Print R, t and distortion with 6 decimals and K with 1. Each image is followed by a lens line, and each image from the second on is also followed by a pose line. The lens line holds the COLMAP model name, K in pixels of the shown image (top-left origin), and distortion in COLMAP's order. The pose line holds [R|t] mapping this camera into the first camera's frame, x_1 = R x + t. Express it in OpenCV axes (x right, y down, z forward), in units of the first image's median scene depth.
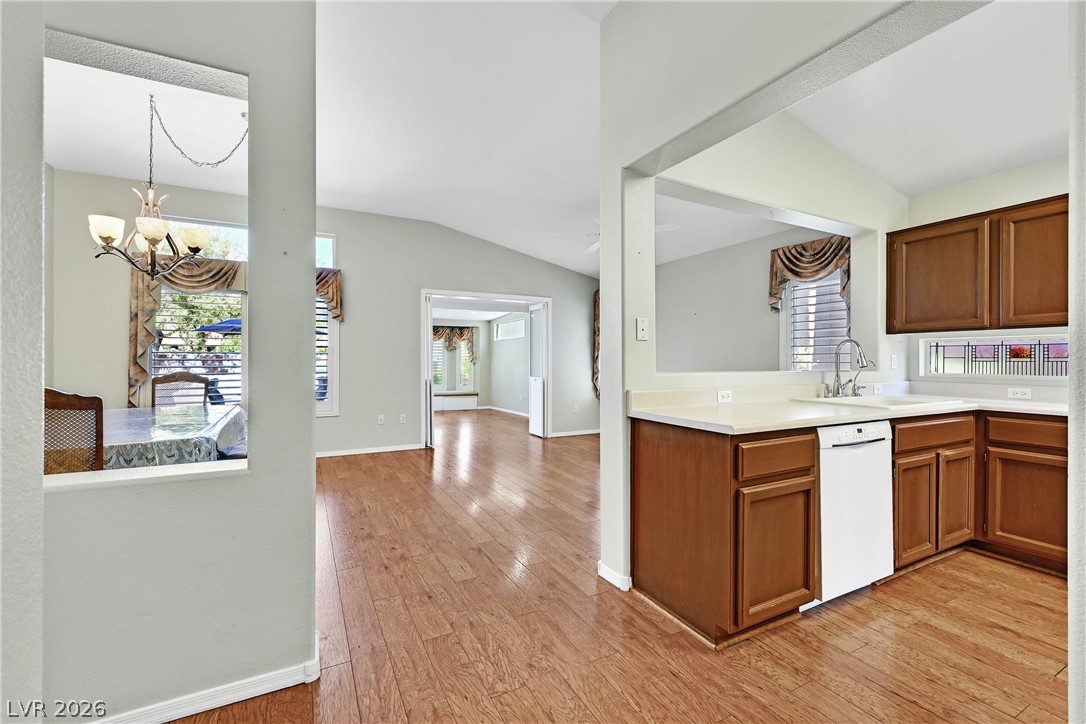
lens RADIAL K [[458.5, 0, 548.9], [0, 458.5, 362.7], [0, 0, 1]] dist [0.003717, 0.000161]
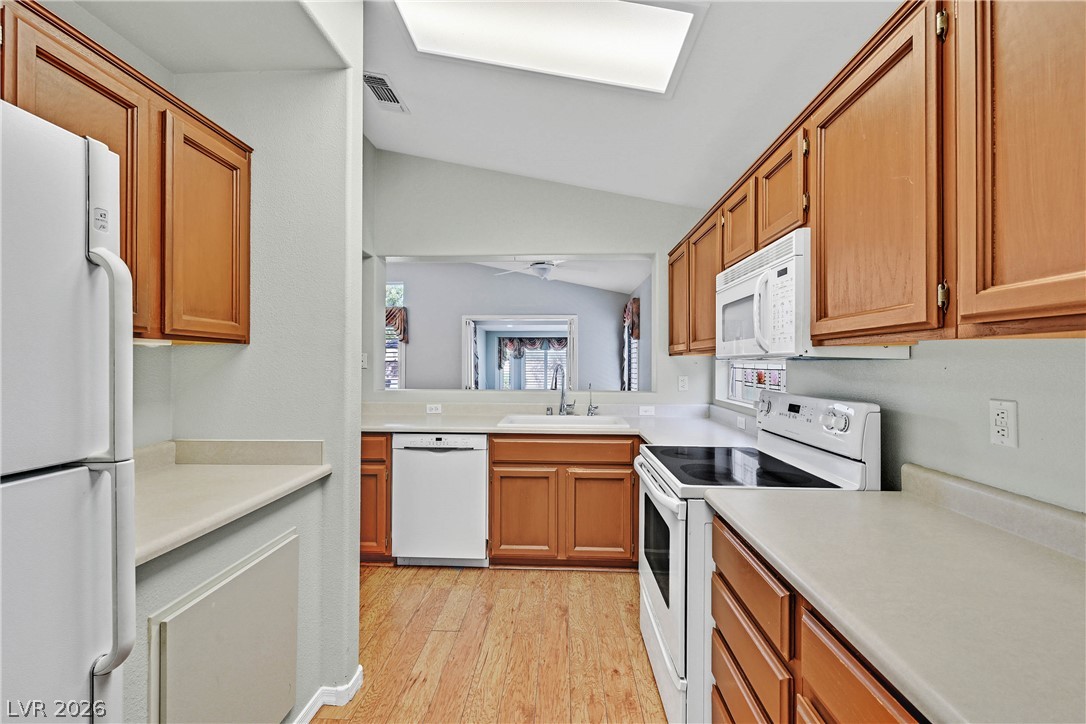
lens RADIAL K [[458.5, 0, 547.3], [0, 458.5, 361.1], [0, 0, 1]] dist [0.003717, 0.000161]
pose [[0.857567, -0.000684, -0.514372, 1.504554], [-0.001929, 0.999988, -0.004545, -0.066908], [0.514369, 0.004890, 0.857555, 0.023868]]
